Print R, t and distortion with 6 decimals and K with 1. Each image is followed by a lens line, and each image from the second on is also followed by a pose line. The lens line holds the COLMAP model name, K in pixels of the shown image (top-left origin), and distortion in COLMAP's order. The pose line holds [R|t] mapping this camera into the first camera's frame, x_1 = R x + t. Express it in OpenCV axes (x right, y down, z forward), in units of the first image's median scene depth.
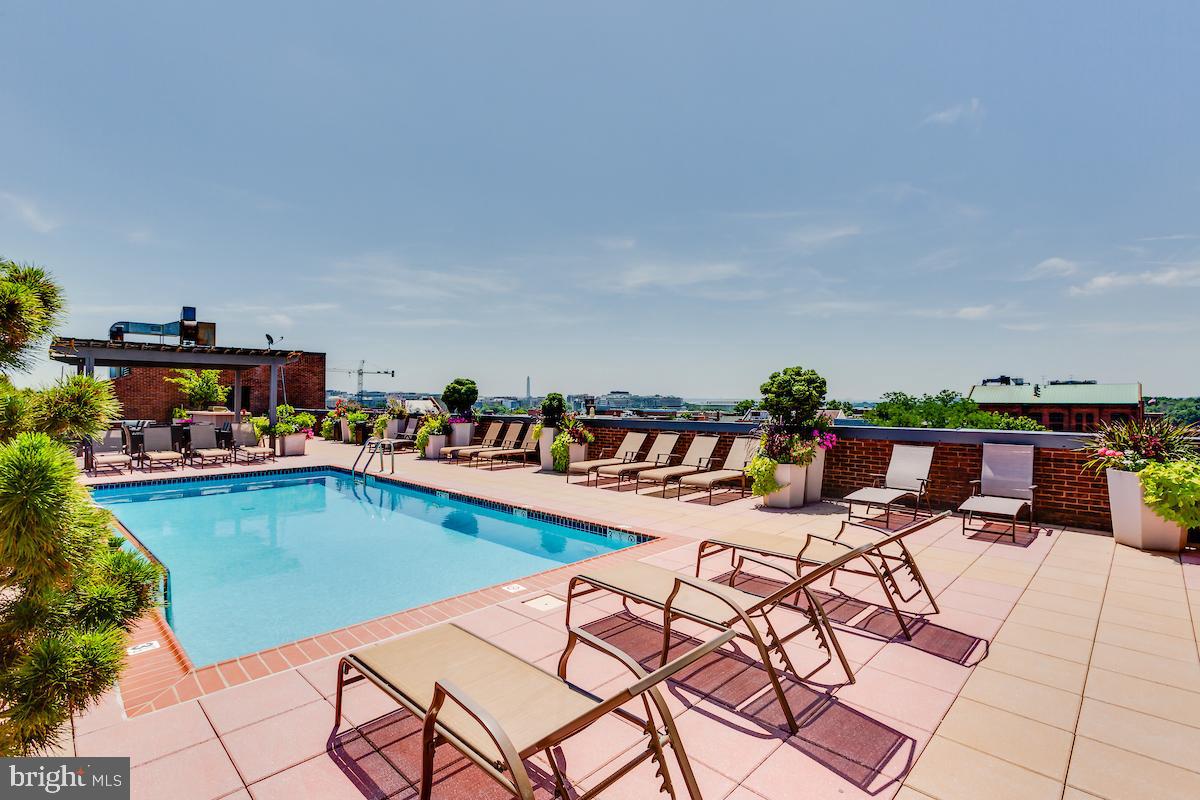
lens RADIAL K [[540.1, 0, 600.0], [0, 540.1, 400.0], [0, 0, 1]] dist [-0.000540, -0.000013]
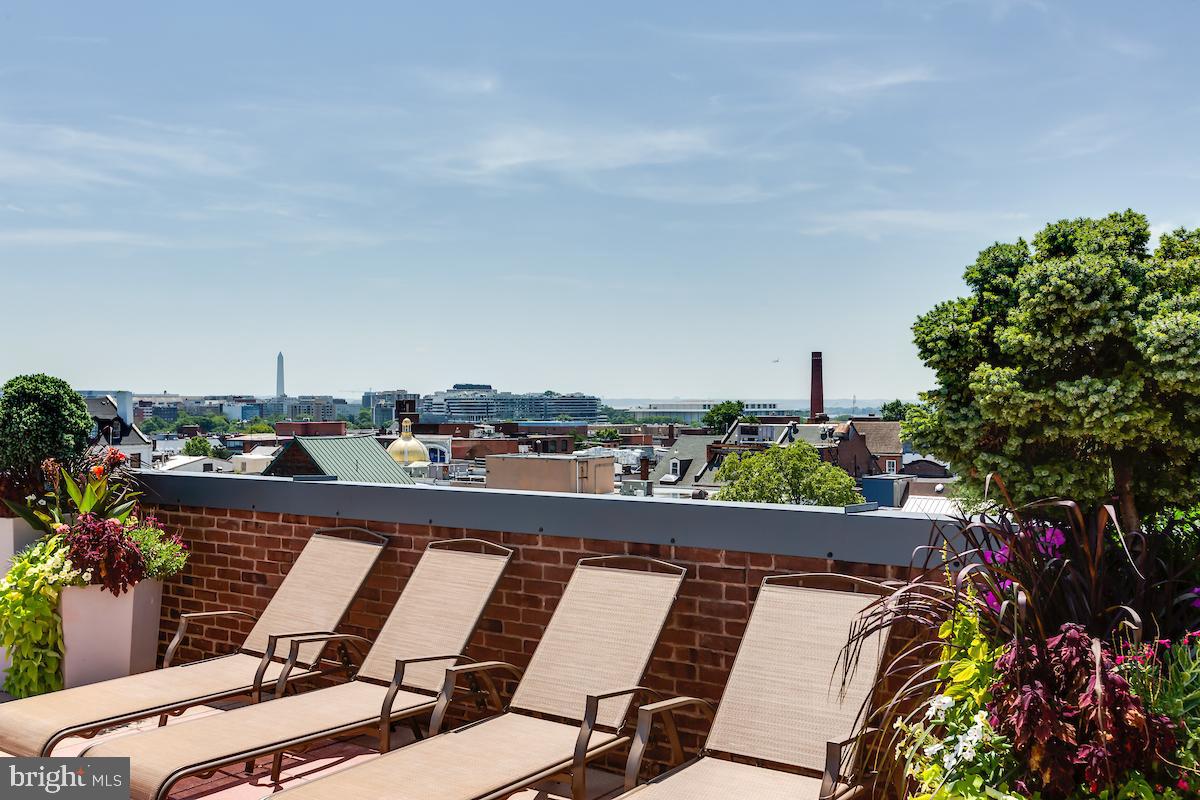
lens RADIAL K [[540.1, 0, 600.0], [0, 540.1, 400.0], [0, 0, 1]] dist [-0.000540, -0.000013]
pose [[0.995735, -0.003138, 0.092207, 0.108466], [0.003393, 0.999991, -0.002606, -0.000262], [-0.092198, 0.002908, 0.995736, 0.509970]]
